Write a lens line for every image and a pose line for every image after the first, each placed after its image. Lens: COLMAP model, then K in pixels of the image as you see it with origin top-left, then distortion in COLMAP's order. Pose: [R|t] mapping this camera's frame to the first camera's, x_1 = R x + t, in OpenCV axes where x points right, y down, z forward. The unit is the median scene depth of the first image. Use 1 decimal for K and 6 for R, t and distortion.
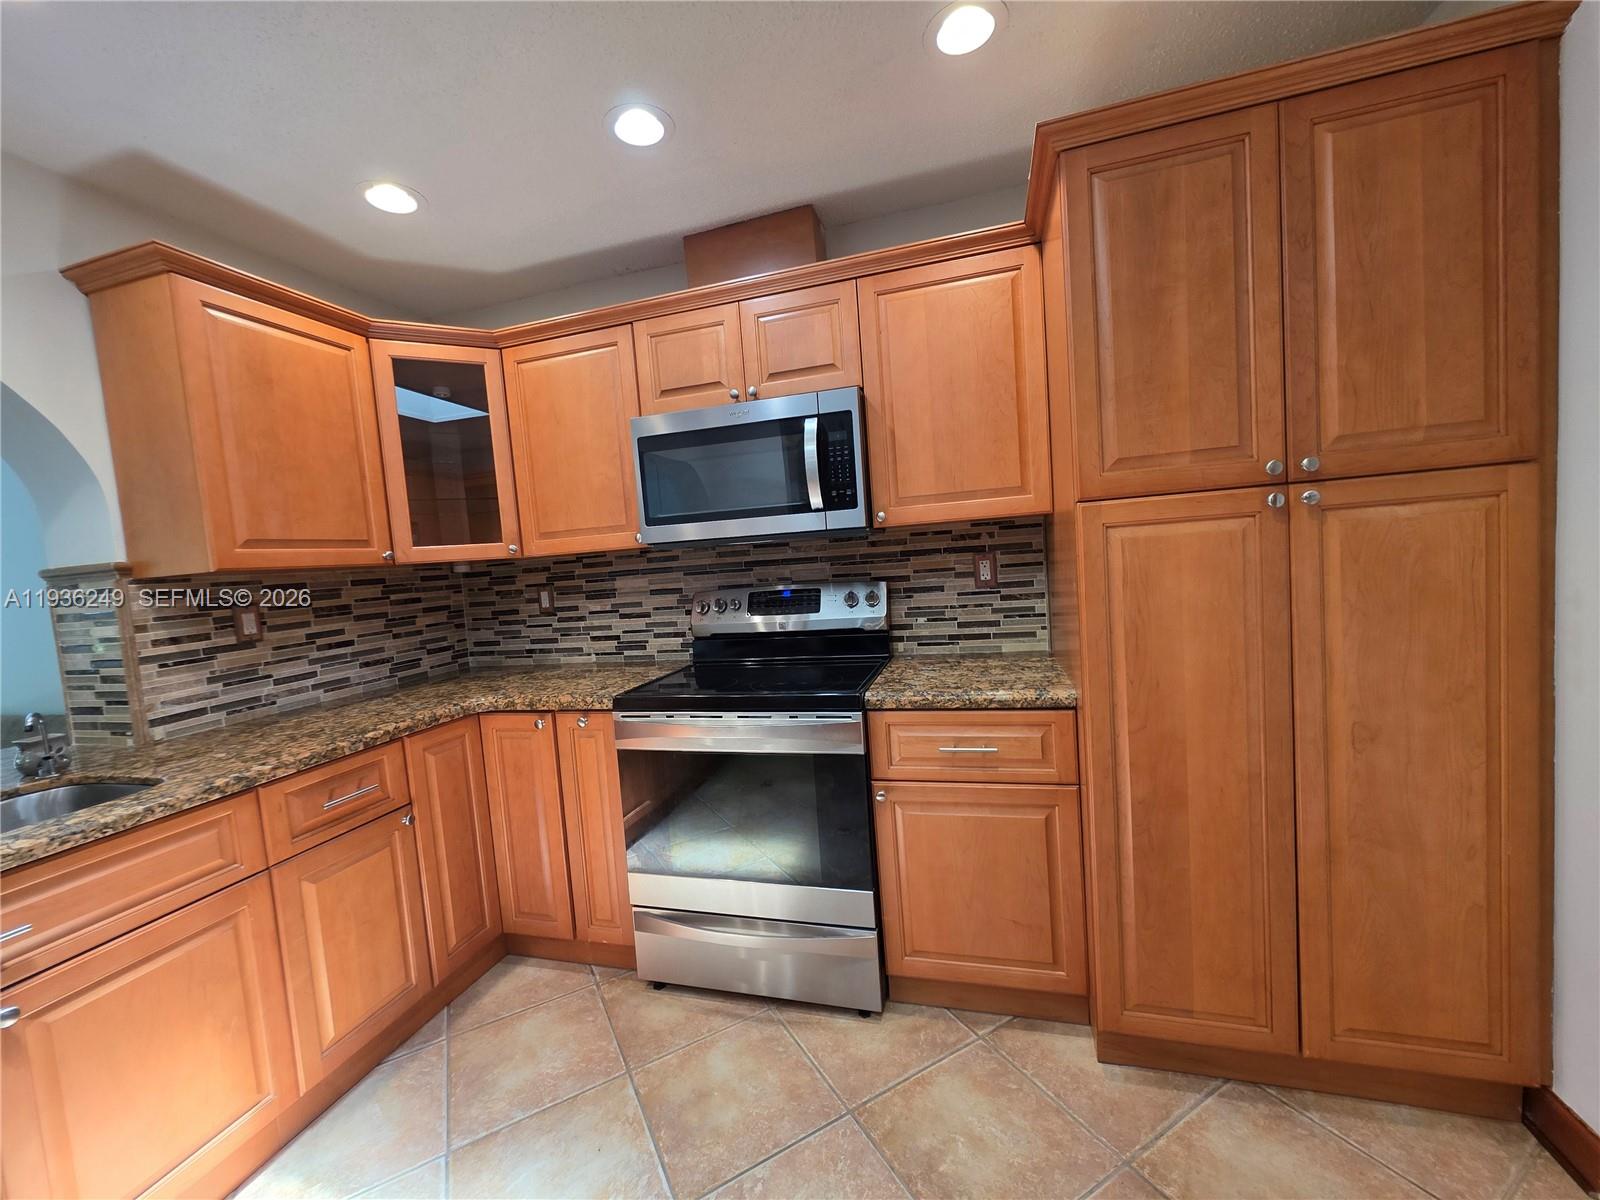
lens RADIAL K [[639.5, 0, 799.5], [0, 639.5, 602.7], [0, 0, 1]] dist [0.001254, 0.000106]
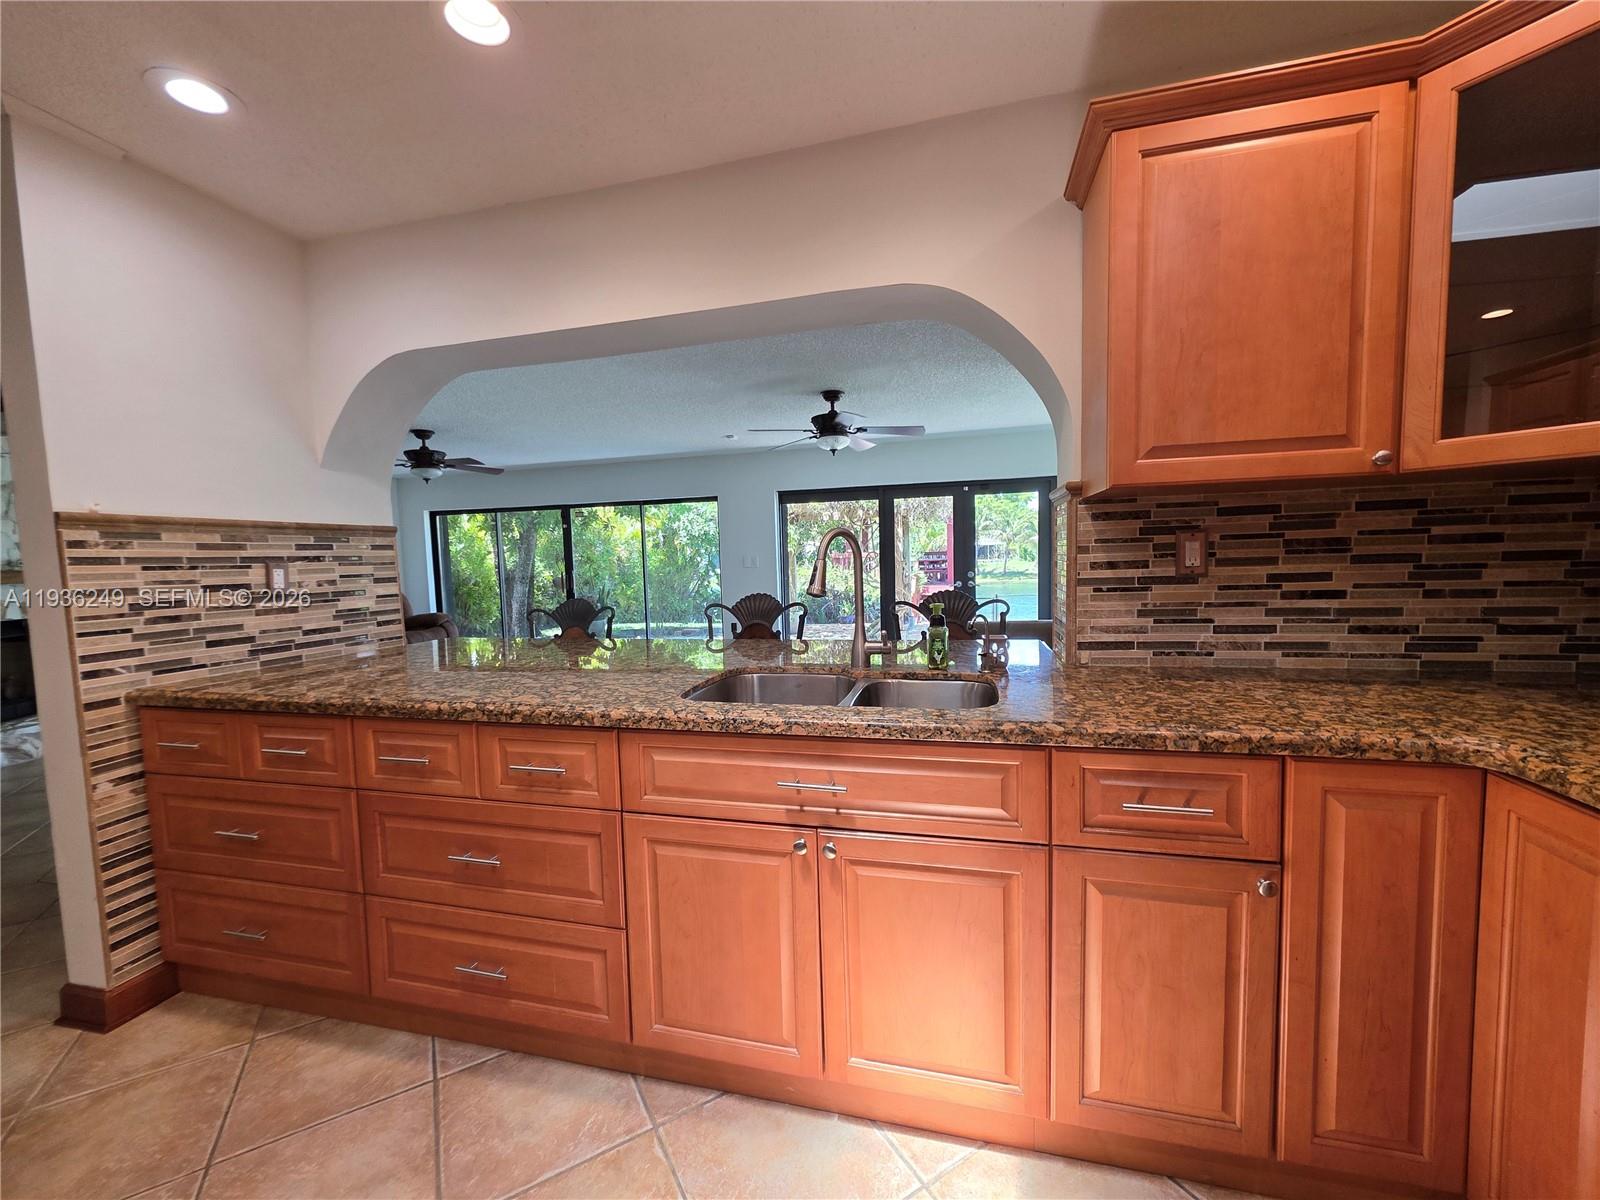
lens RADIAL K [[639.5, 0, 793.0], [0, 639.5, 603.1], [0, 0, 1]] dist [0.001254, 0.000106]
pose [[0.030223, 0.148042, -0.988519, -0.048958], [-0.044645, 0.988184, 0.146627, -0.002513], [0.998546, 0.039701, 0.036476, 0.470880]]
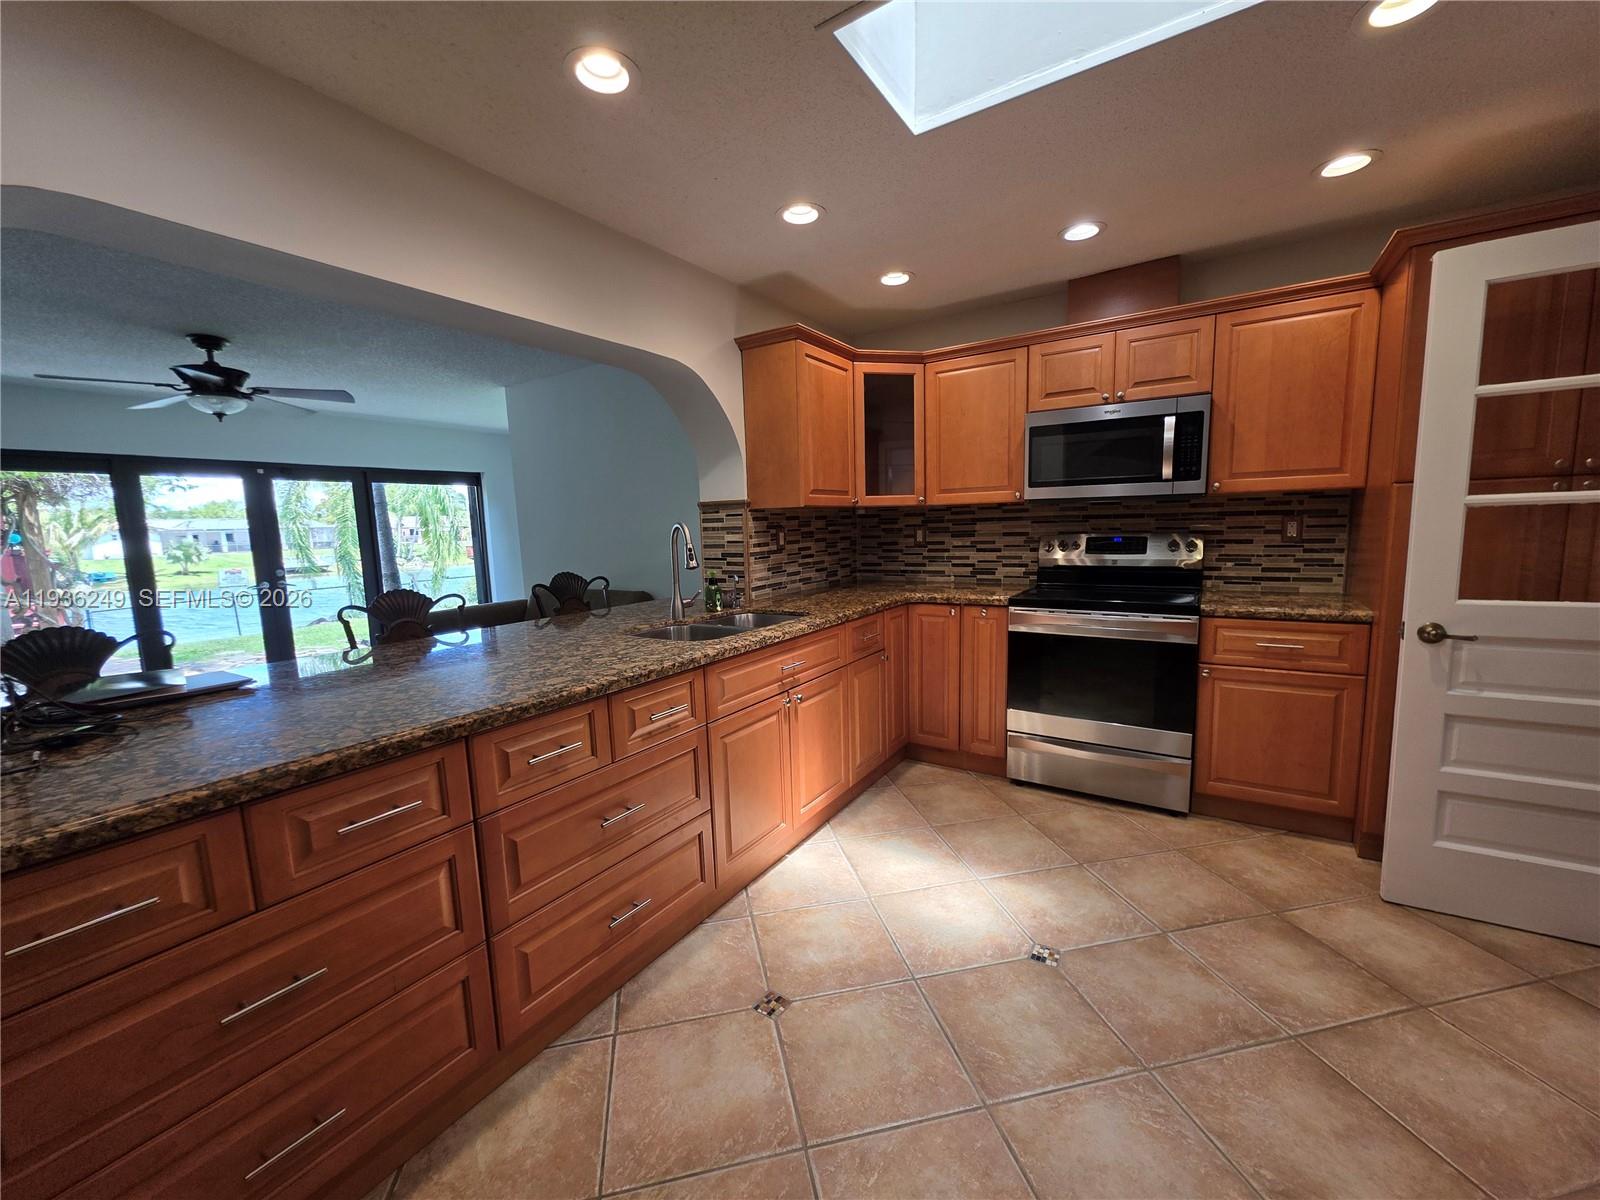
lens RADIAL K [[639.5, 0, 796.5], [0, 639.5, 602.7], [0, 0, 1]] dist [0.001254, 0.000106]
pose [[0.955653, 0.081879, -0.282882, -0.340332], [-0.062104, 0.995002, 0.078195, 0.068891], [0.287871, -0.057159, 0.955962, -0.638361]]
